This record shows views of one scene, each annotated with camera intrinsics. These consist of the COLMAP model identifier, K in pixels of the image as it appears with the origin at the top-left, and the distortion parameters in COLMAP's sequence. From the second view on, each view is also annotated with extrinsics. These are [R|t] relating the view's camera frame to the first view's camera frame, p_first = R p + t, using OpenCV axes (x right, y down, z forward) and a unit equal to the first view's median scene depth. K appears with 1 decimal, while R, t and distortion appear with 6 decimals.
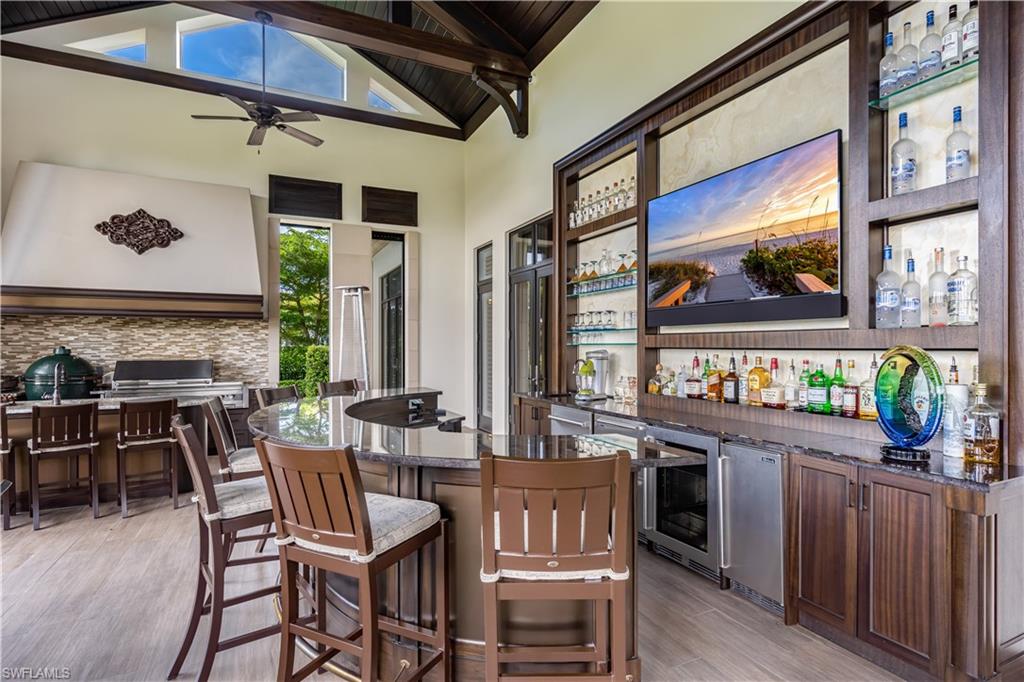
lens RADIAL K [[526.5, 0, 513.1], [0, 526.5, 343.0], [0, 0, 1]] dist [-0.002261, -0.000276]
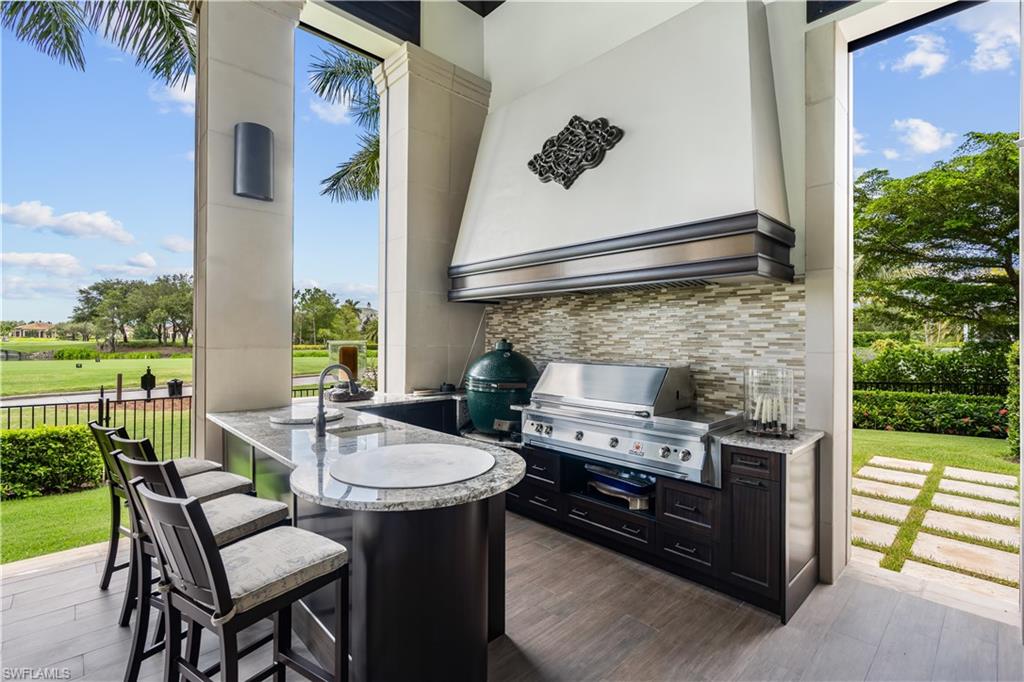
lens RADIAL K [[466.4, 0, 511.9], [0, 466.4, 333.7], [0, 0, 1]] dist [-0.003238, -0.000025]
pose [[0.317819, -0.008165, -0.948116, -0.209170], [0.000808, 0.999965, -0.008341, 0.003922], [0.948151, 0.001884, 0.317815, 0.733148]]
